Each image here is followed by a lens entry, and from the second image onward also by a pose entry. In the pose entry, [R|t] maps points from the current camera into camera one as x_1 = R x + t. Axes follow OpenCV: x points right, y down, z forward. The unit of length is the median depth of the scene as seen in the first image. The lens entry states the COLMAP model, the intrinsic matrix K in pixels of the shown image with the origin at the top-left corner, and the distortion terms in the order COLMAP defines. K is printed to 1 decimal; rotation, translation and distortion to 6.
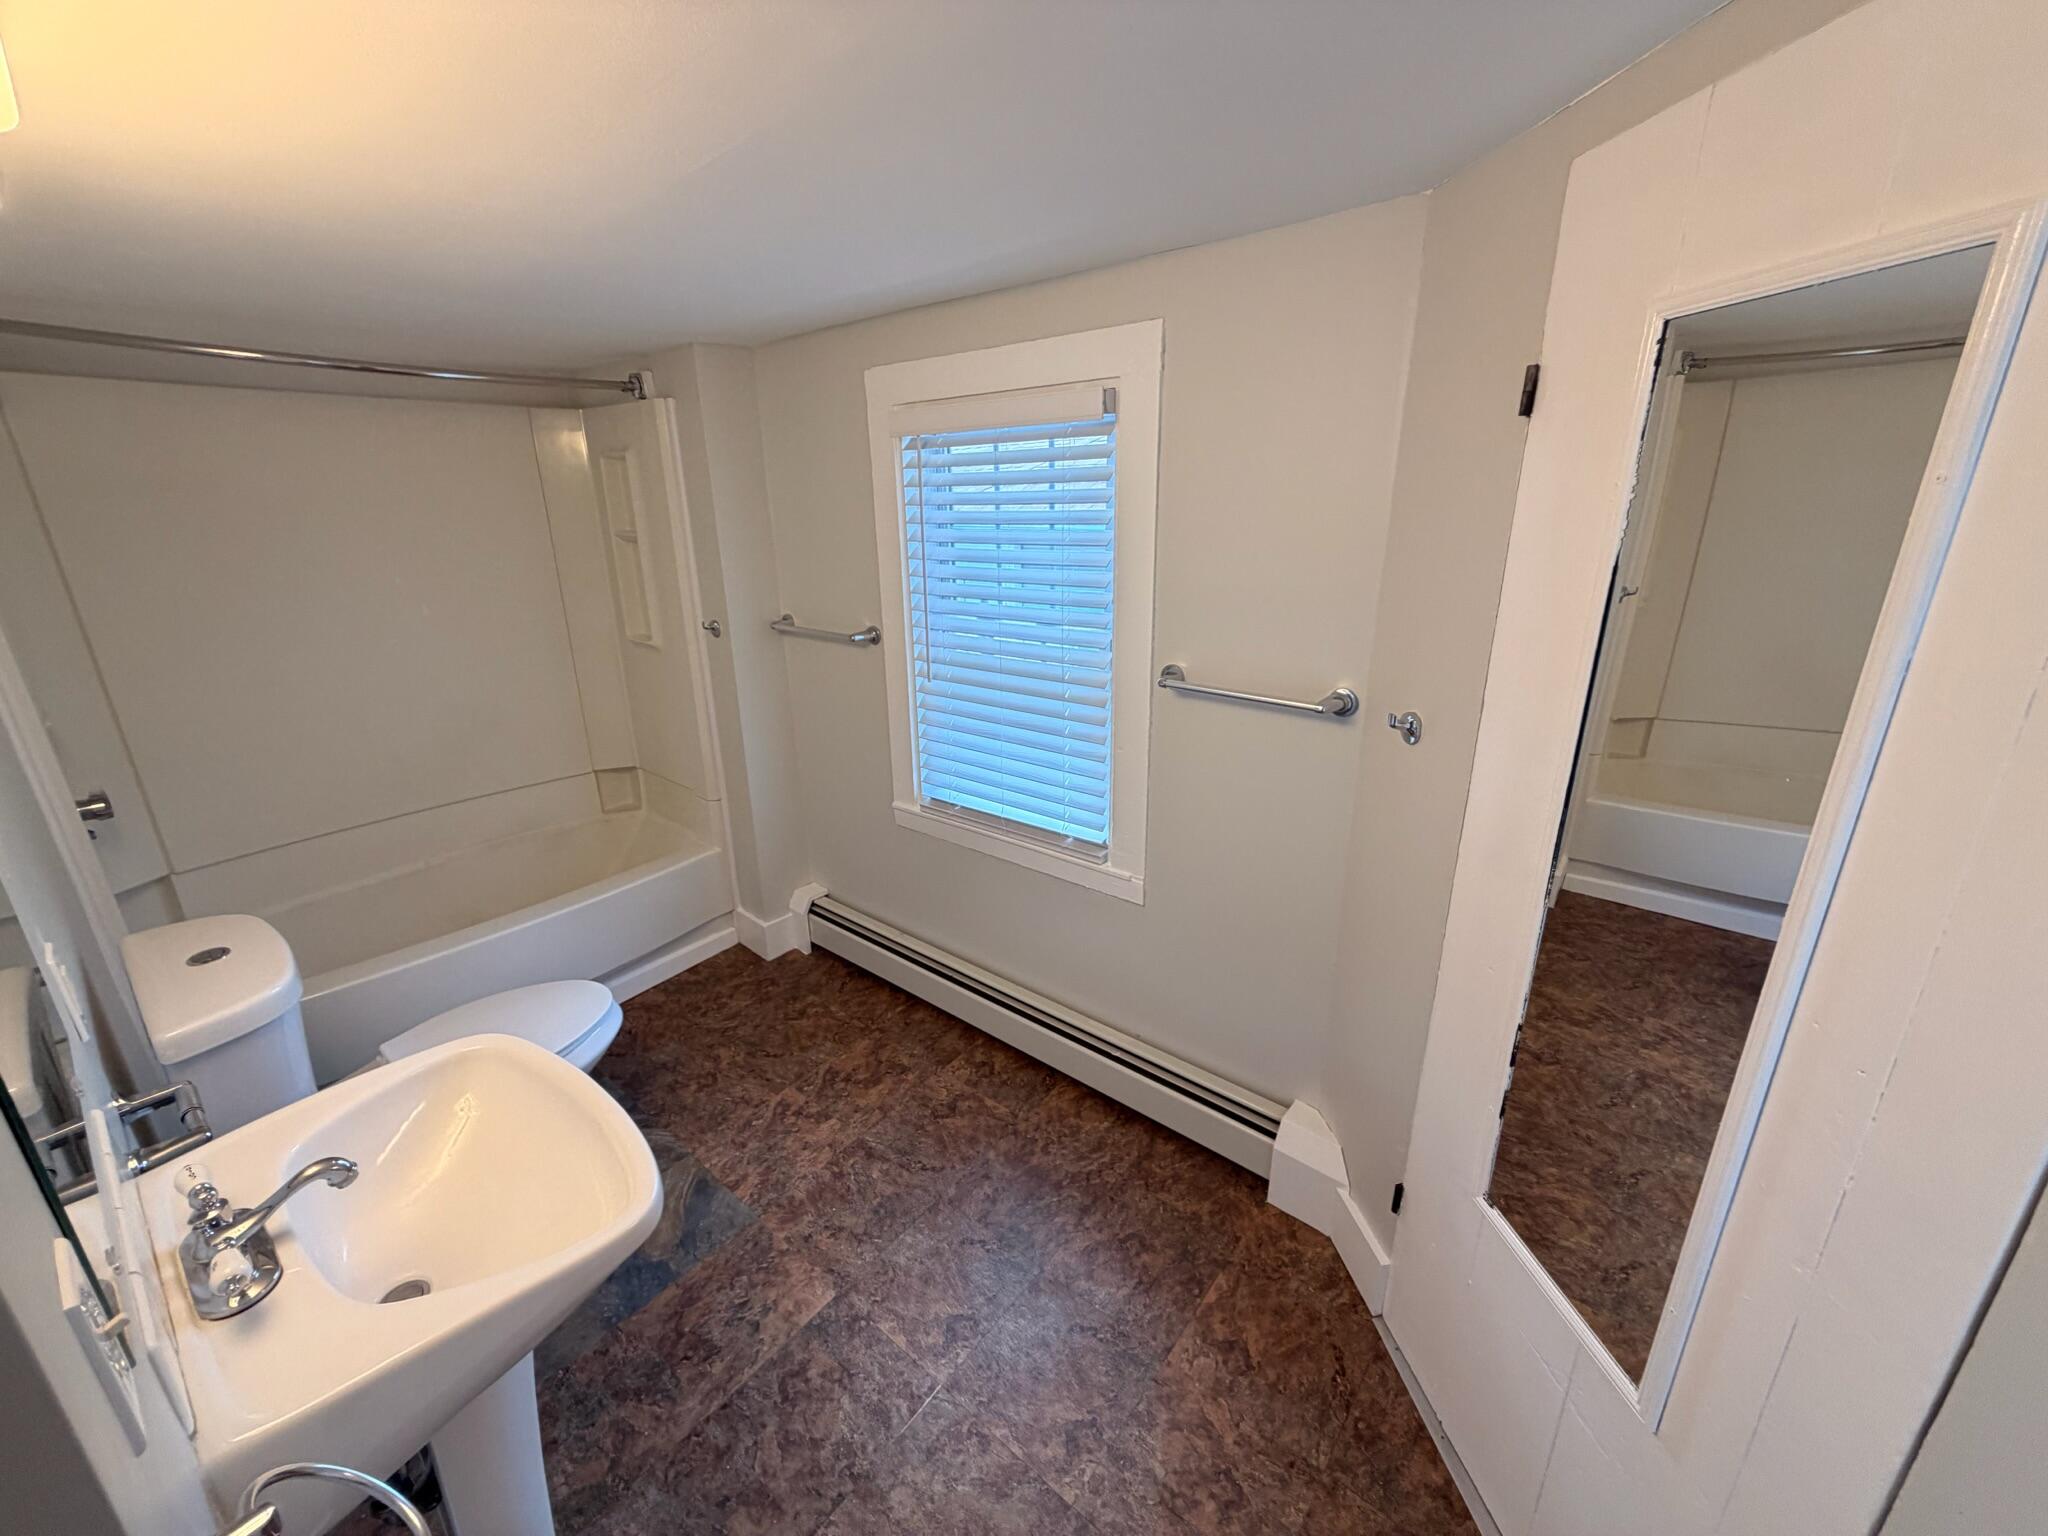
lens RADIAL K [[814.1, 0, 1018.8], [0, 814.1, 765.4], [0, 0, 1]] dist [-0.000133, -0.000614]
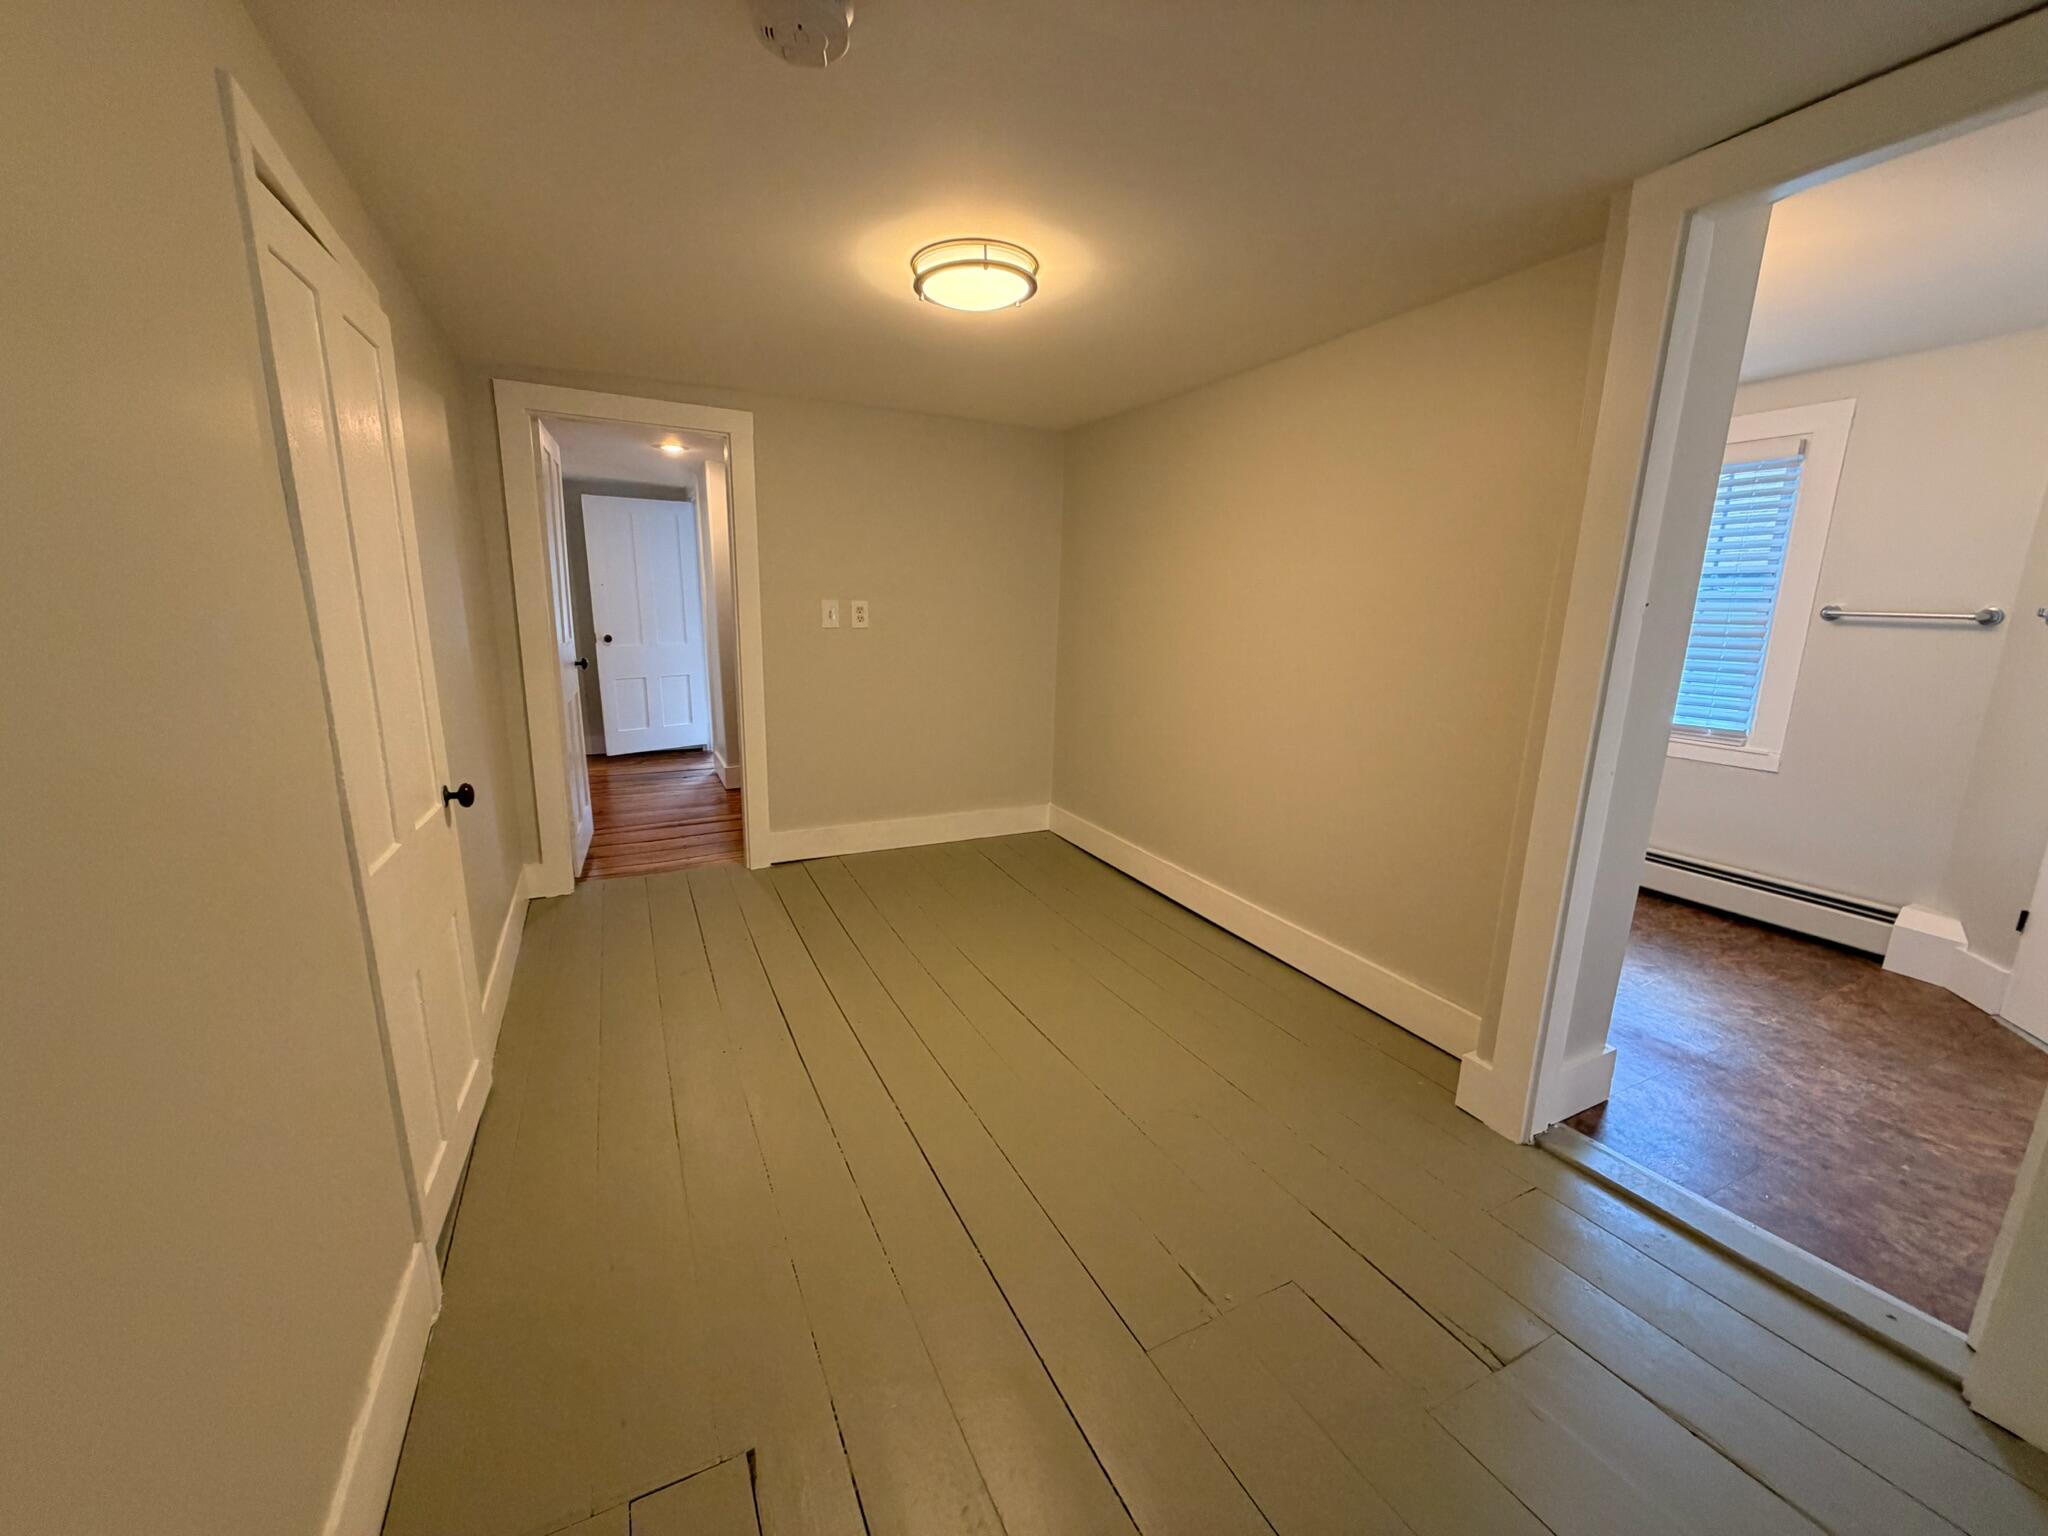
lens RADIAL K [[814.1, 0, 1018.8], [0, 814.1, 765.4], [0, 0, 1]] dist [-0.000133, -0.000614]
pose [[0.911961, 0.114971, -0.393839, -0.601850], [-0.159003, 0.983955, -0.080942, 0.571191], [0.378213, 0.136438, 0.915609, -1.011845]]
